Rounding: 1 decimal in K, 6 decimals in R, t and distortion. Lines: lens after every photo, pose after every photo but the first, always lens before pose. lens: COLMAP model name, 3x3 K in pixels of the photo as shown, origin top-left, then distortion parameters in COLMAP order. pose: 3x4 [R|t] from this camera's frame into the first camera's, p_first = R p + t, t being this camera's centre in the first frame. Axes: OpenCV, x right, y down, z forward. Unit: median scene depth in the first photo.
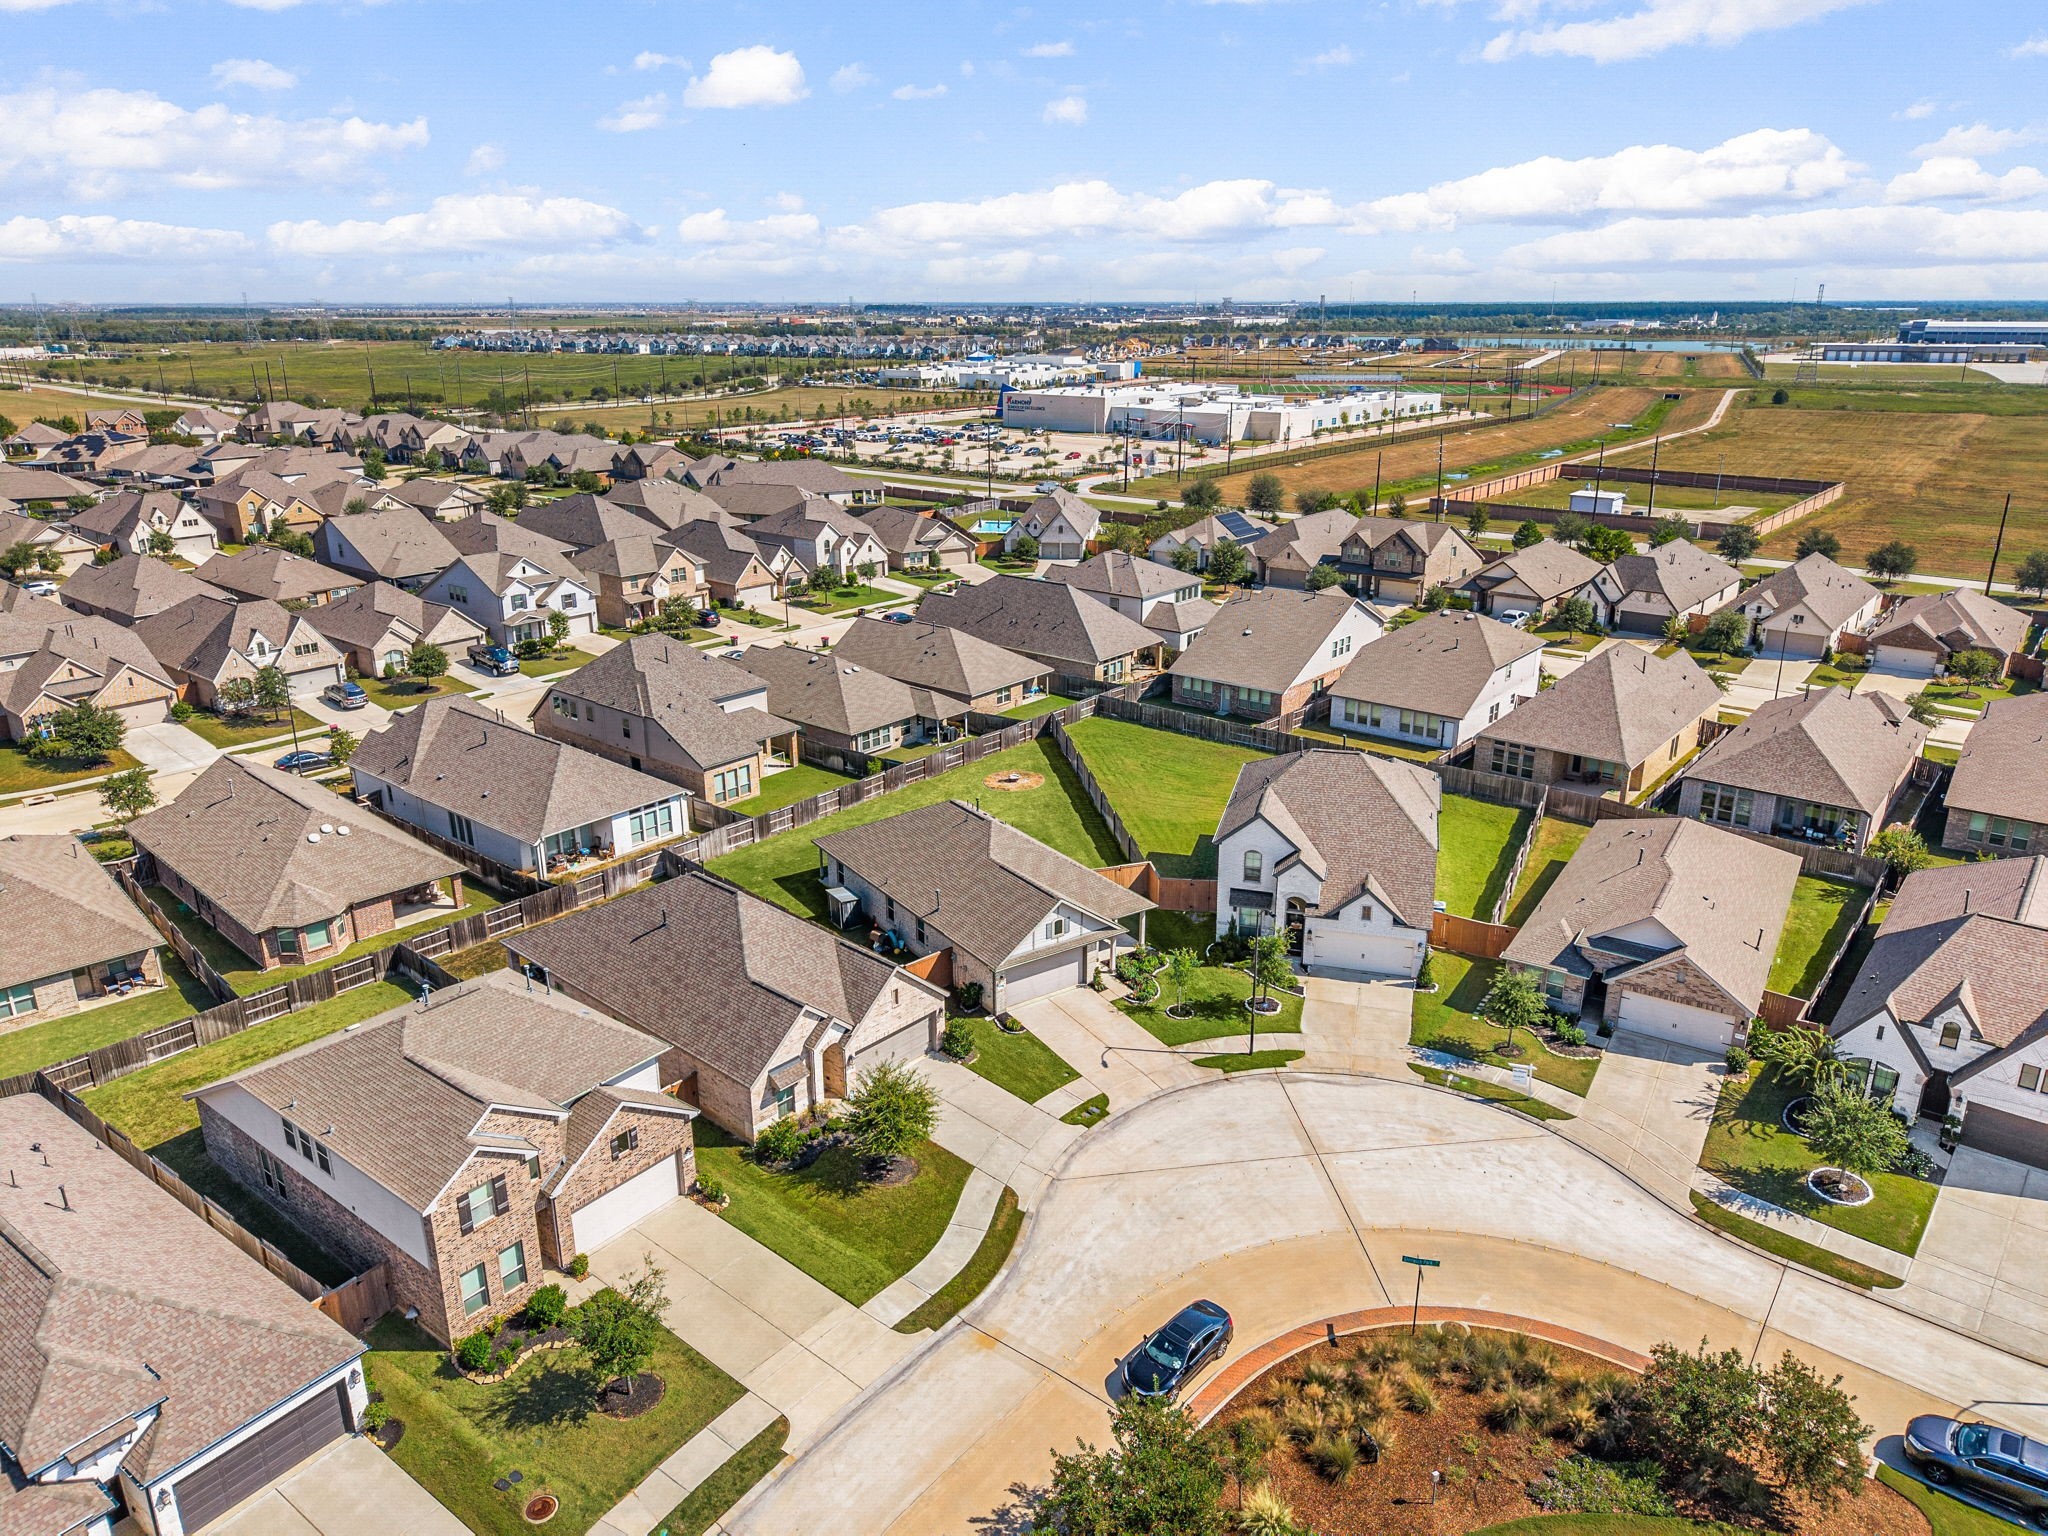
lens RADIAL K [[1359.3, 0, 1025.4], [0, 1359.3, 782.0], [0, 0, 1]] dist [0.102437, -0.123348]
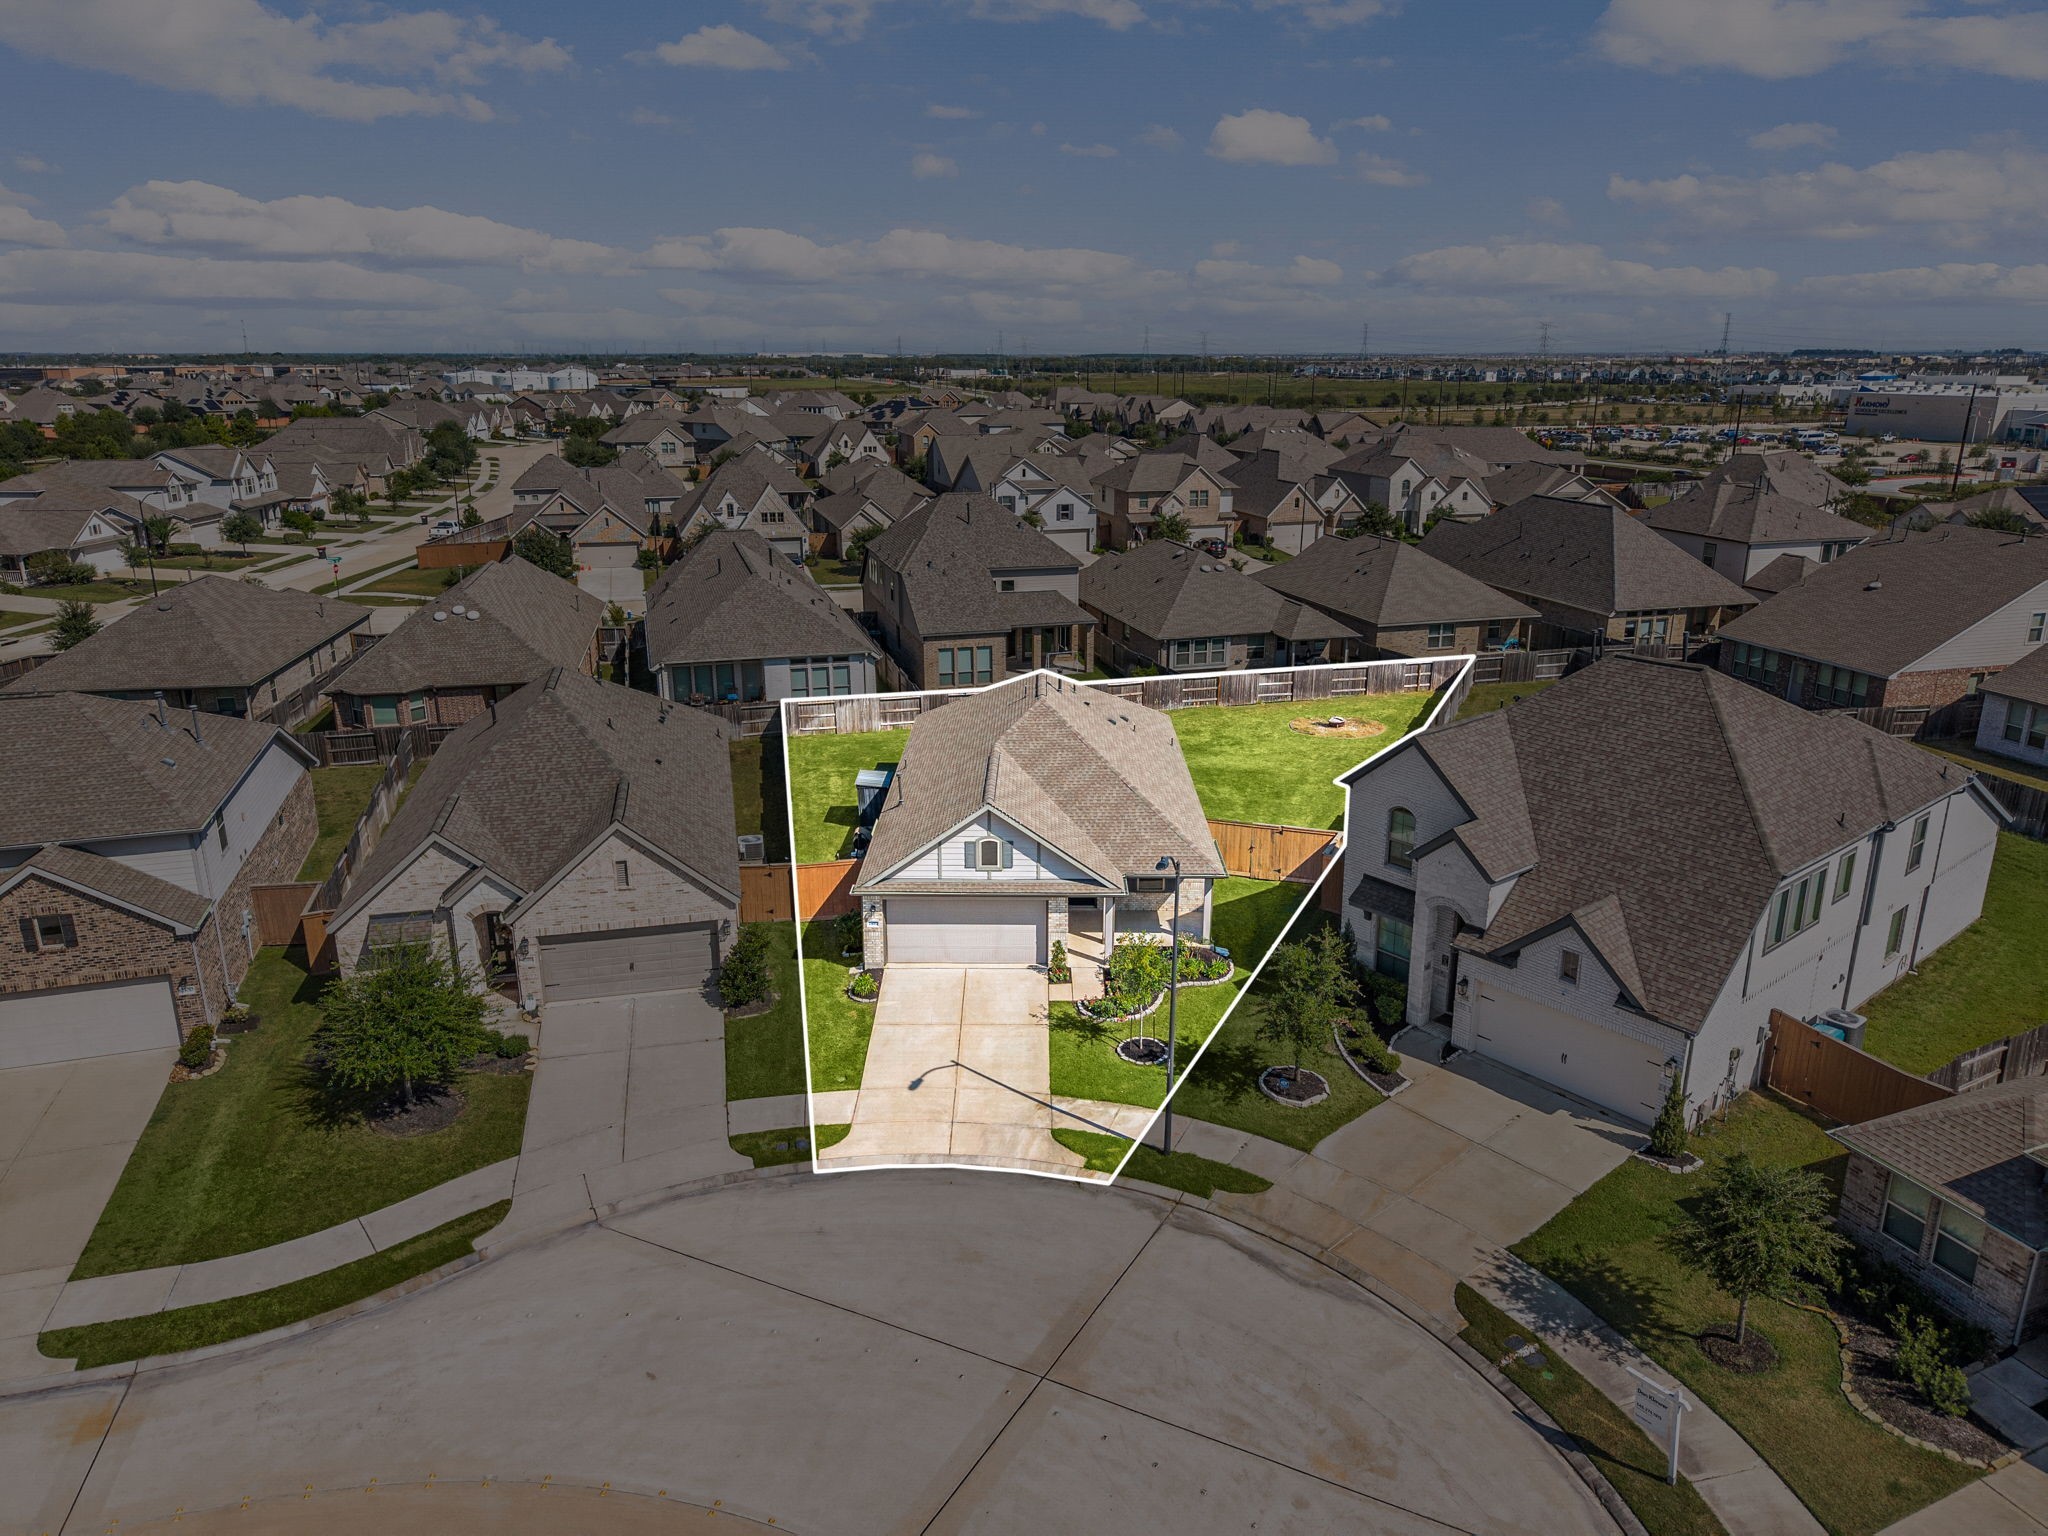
lens RADIAL K [[1359.3, 0, 1025.4], [0, 1359.3, 782.0], [0, 0, 1]] dist [0.102437, -0.123348]
pose [[0.822297, 0.173474, -0.541973, 0.269041], [-0.191664, 0.981185, 0.023258, 0.045361], [0.535811, 0.084752, 0.840074, 0.386614]]
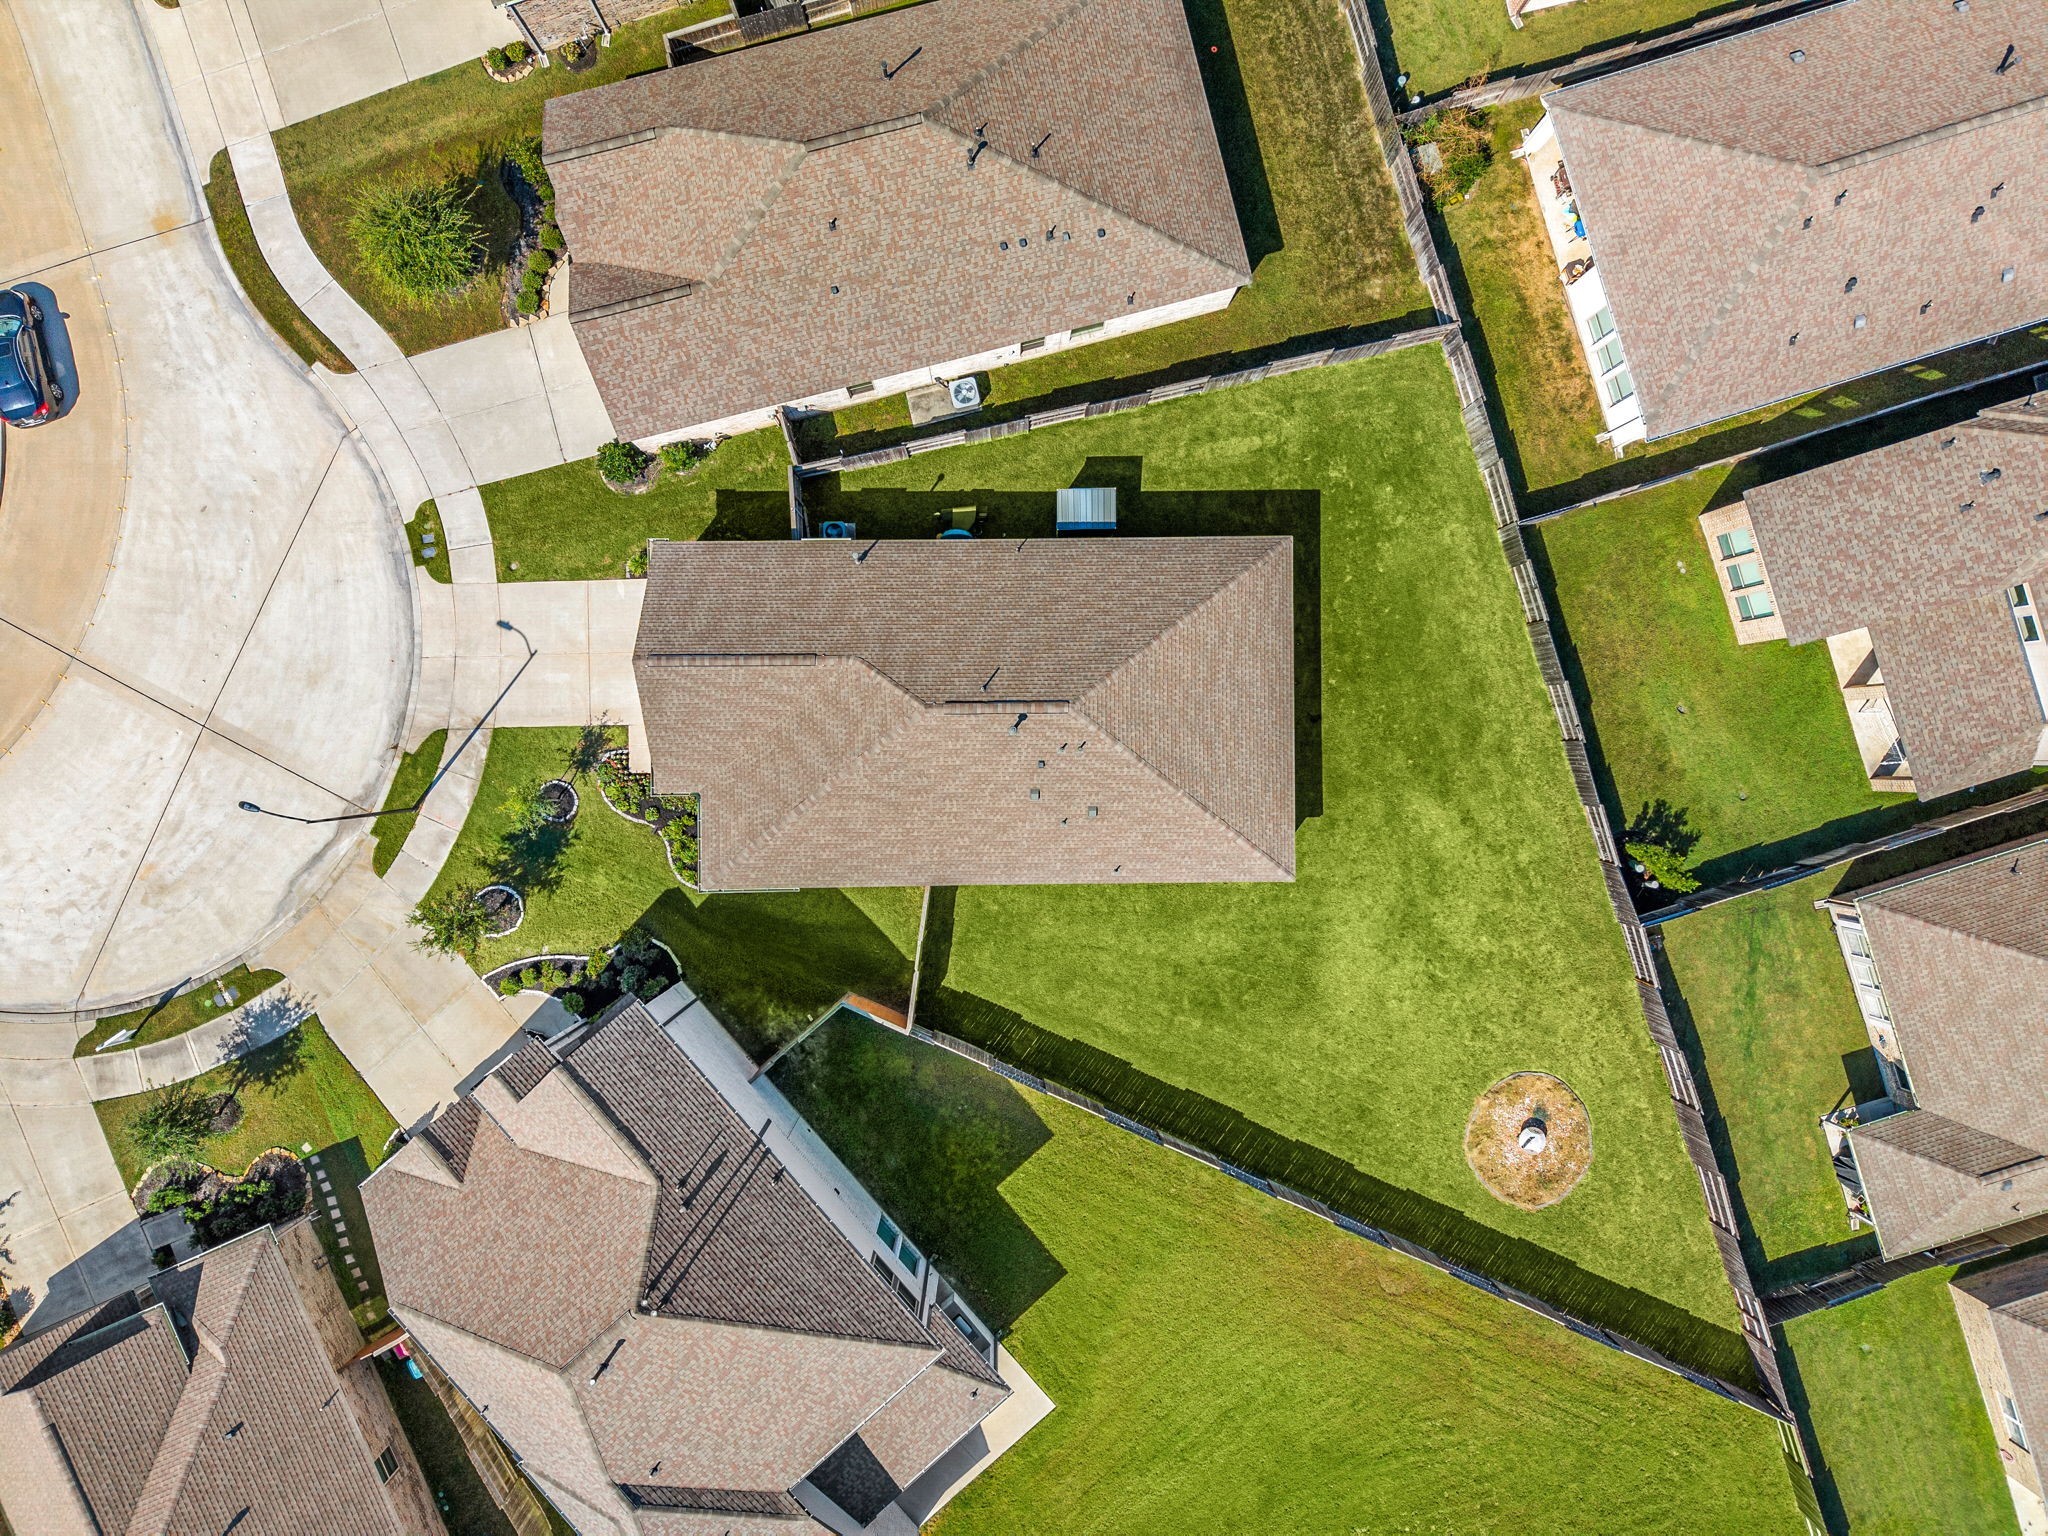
lens RADIAL K [[1359.3, 0, 1025.4], [0, 1359.3, 782.0], [0, 0, 1]] dist [0.102437, -0.123348]
pose [[-0.547316, 0.836922, 0.002471, -0.018016], [-0.276012, -0.183287, 0.943517, -0.414069], [0.790103, 0.515720, 0.331316, 0.726260]]
